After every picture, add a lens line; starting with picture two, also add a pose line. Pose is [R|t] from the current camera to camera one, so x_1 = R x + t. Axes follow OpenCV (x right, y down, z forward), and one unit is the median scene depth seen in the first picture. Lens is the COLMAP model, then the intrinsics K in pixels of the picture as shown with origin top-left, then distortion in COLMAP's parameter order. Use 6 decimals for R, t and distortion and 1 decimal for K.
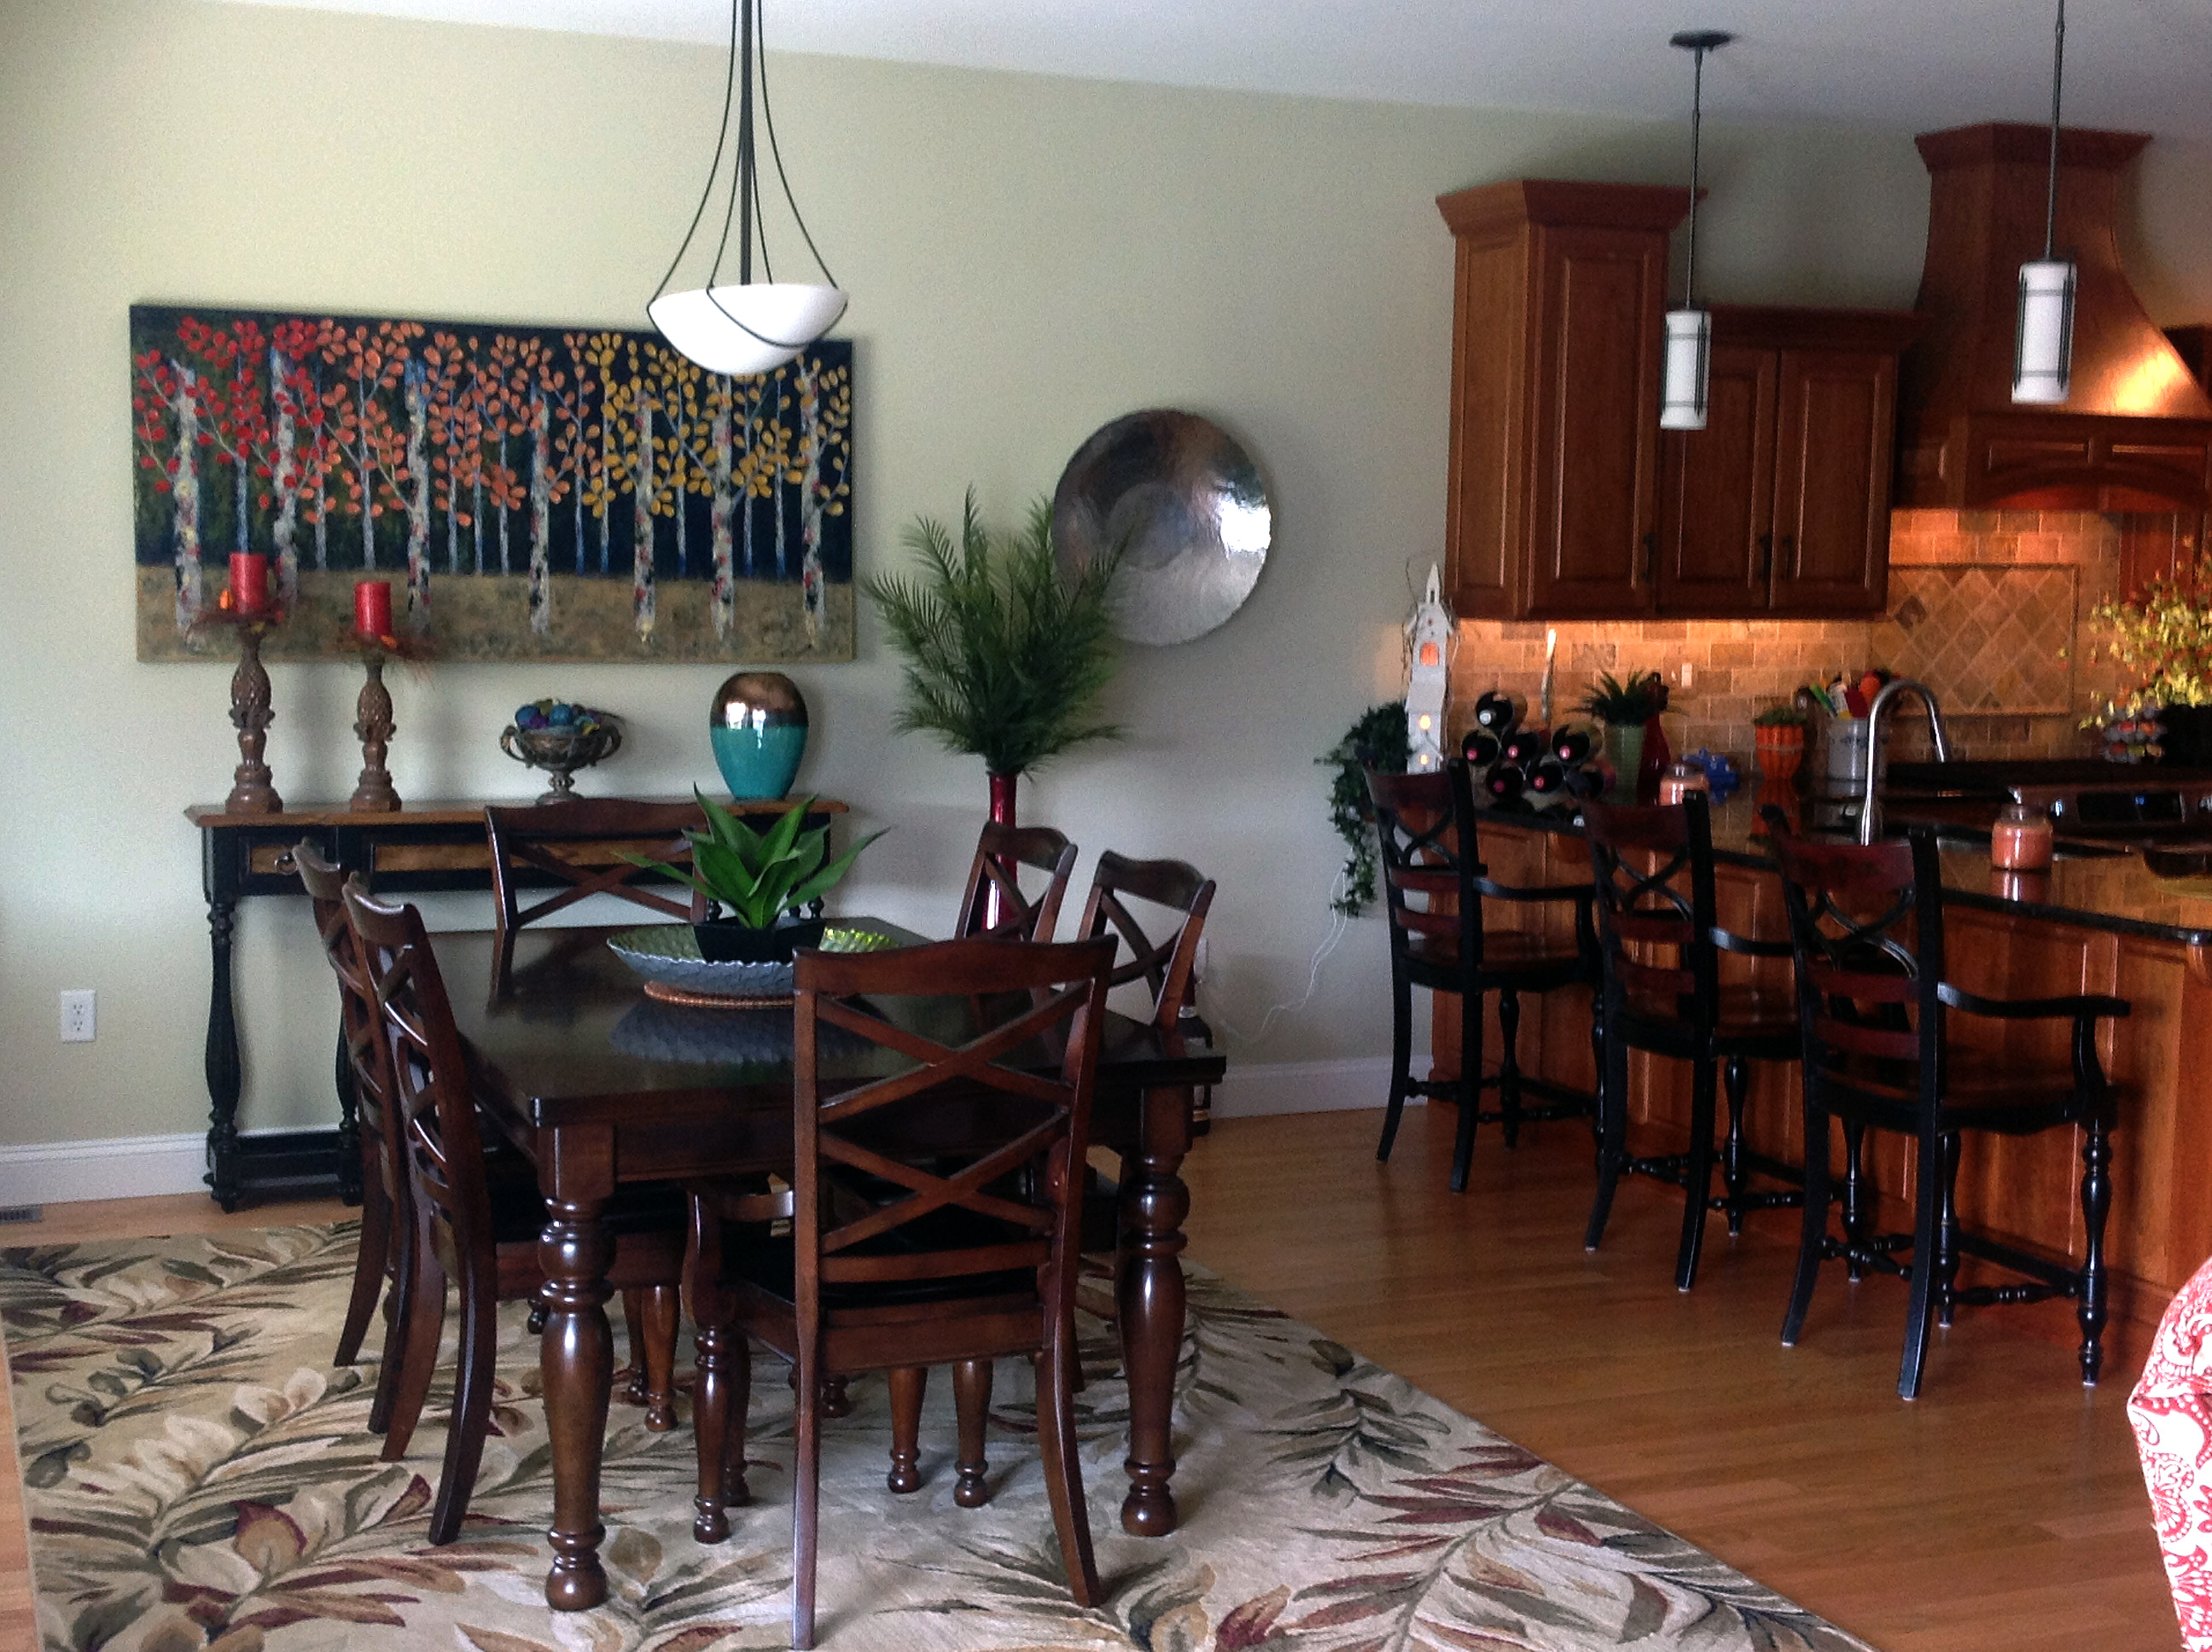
lens RADIAL K [[2828.7, 0, 1103.9], [0, 2828.7, 828.7], [0, 0, 1]] dist [0.087711, 0.000000]
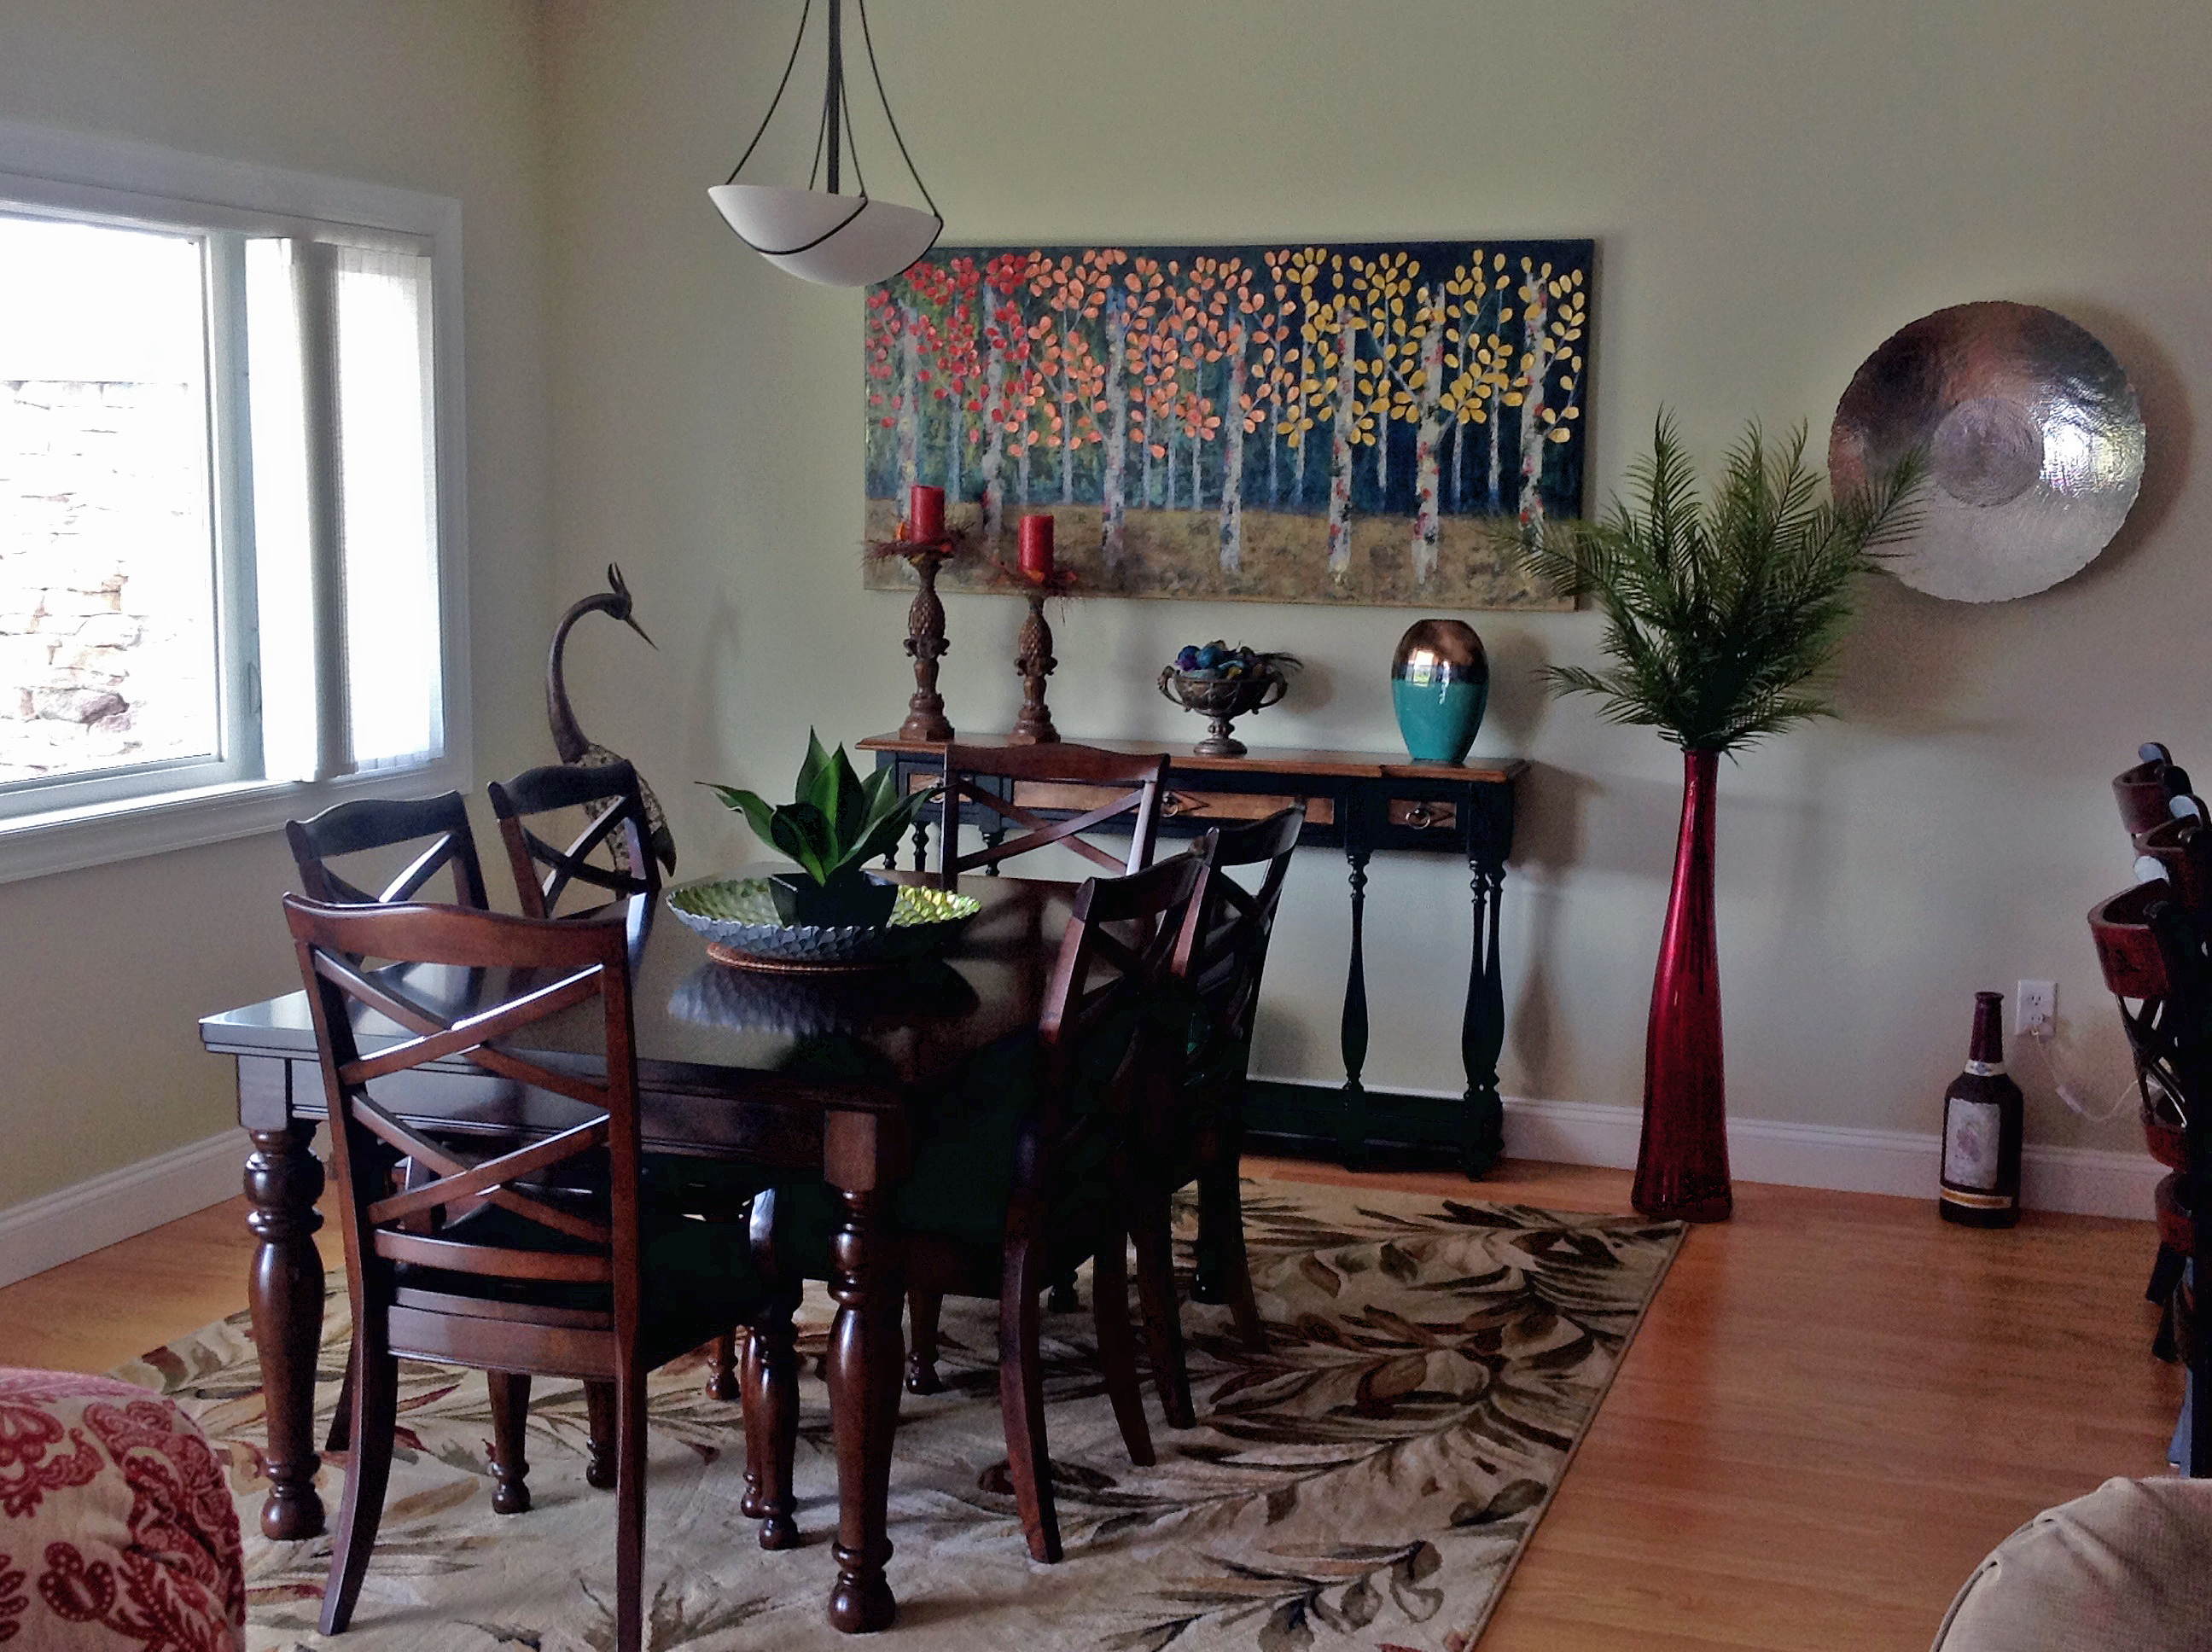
lens RADIAL K [[2828.7, 0, 1104.1], [0, 2828.7, 827.0], [0, 0, 1]] dist [0.087711, 0.000000]
pose [[0.747221, 0.080646, -0.659664, 0.402600], [-0.068855, 0.996662, 0.043850, -0.022328], [0.660999, 0.012656, 0.750280, 0.265200]]
